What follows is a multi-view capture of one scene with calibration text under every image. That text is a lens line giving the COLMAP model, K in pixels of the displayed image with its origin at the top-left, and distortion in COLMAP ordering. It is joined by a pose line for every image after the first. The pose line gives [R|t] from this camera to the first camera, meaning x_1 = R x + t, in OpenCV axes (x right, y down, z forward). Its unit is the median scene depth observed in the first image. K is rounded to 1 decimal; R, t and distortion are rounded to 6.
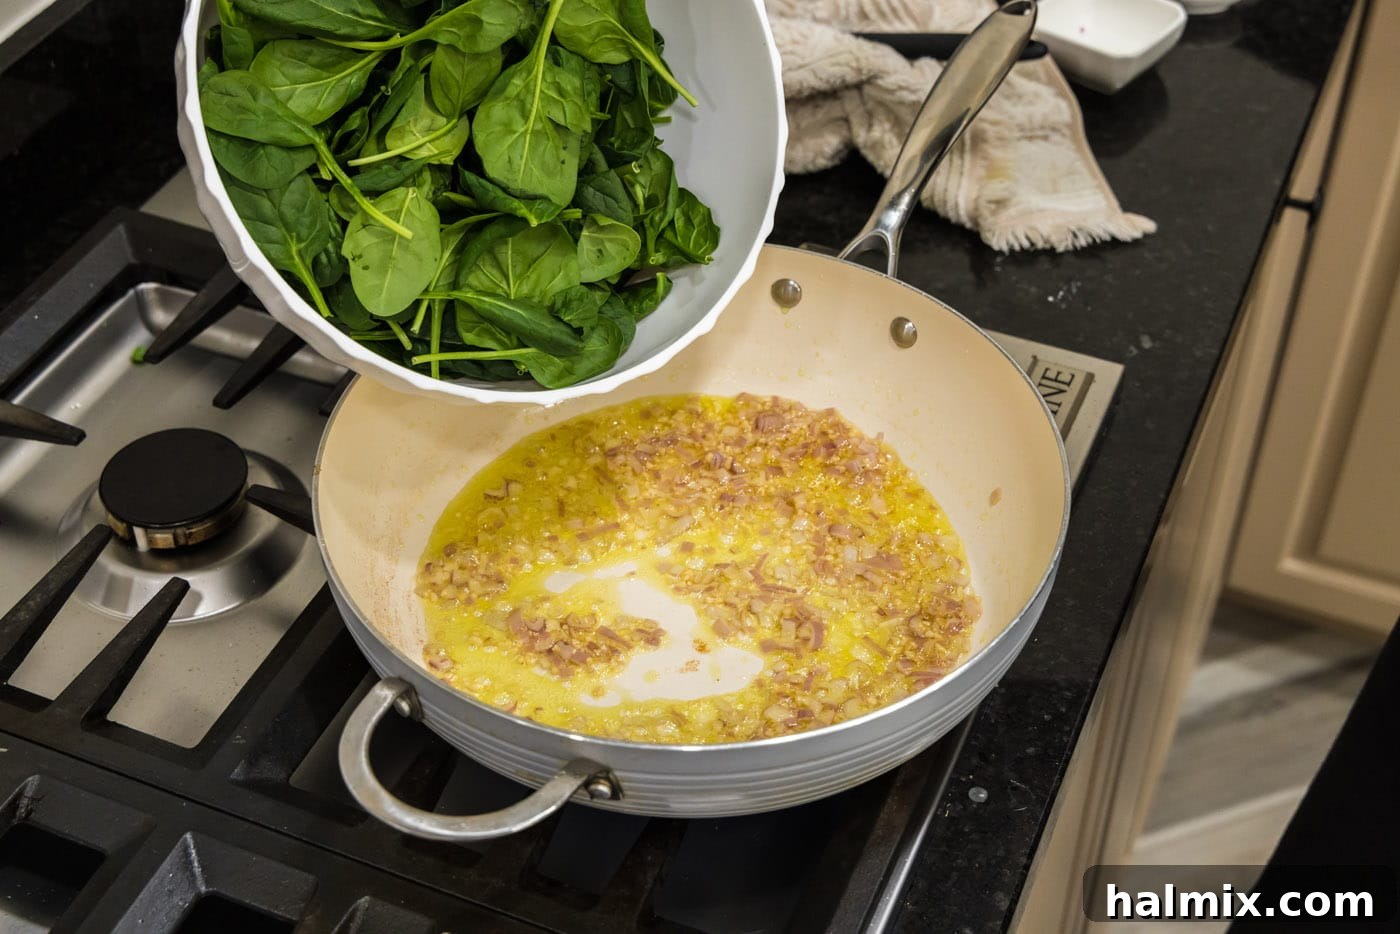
lens RADIAL K [[2181.0, 0, 700.0], [0, 2181.0, 467.0], [0, 0, 1]] dist [0.012165, -0.003538]
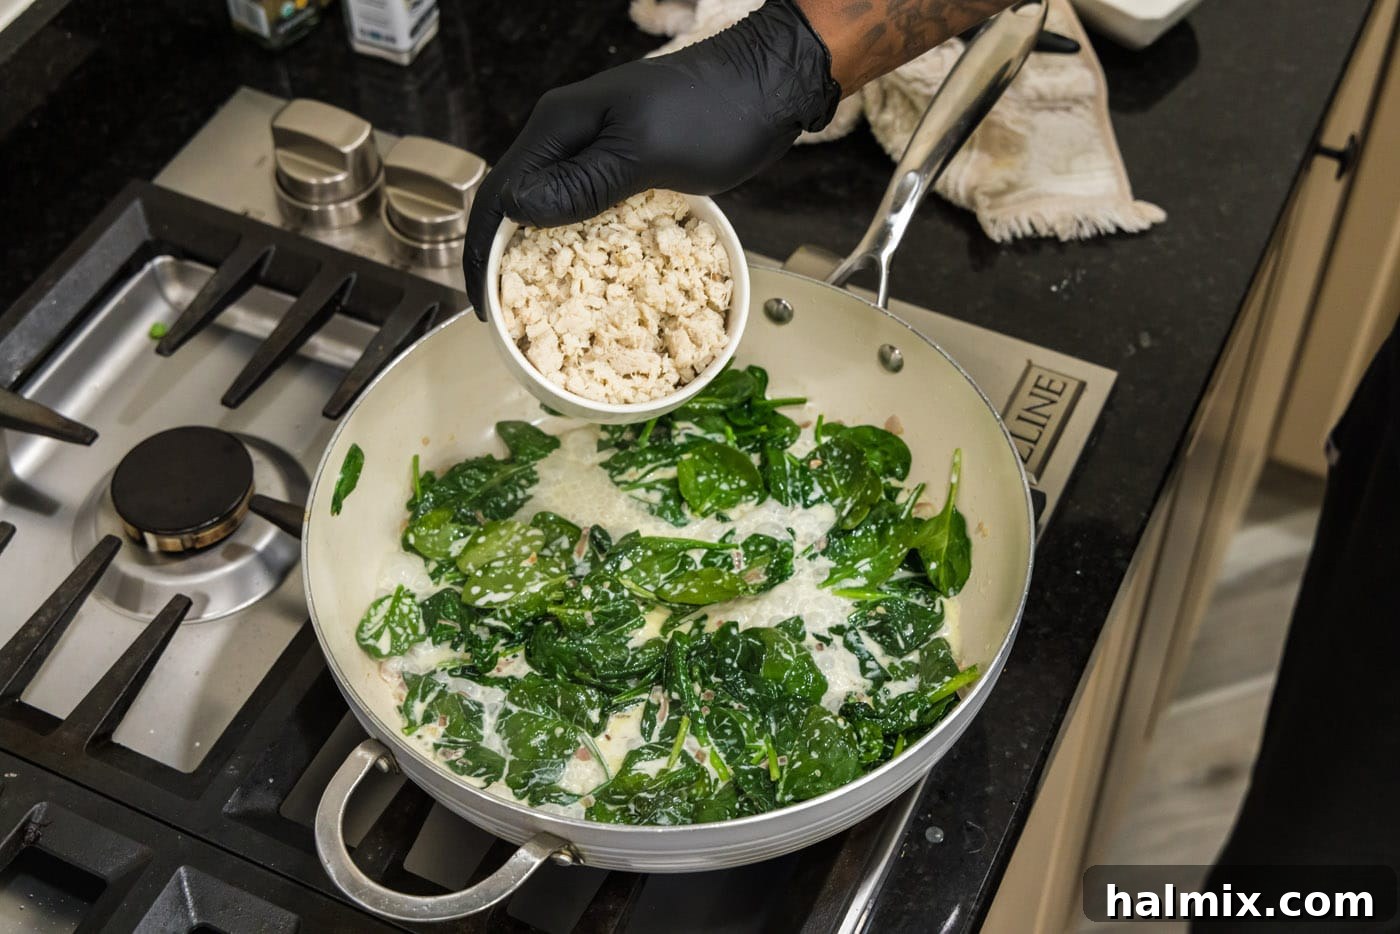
lens RADIAL K [[2181.0, 0, 700.0], [0, 2181.0, 467.0], [0, 0, 1]] dist [0.012165, -0.003538]
pose [[0.998524, 0.024567, -0.048431, 0.051921], [-0.017438, 0.989646, 0.142466, -0.144650], [0.051430, -0.141411, 0.988614, -0.012243]]
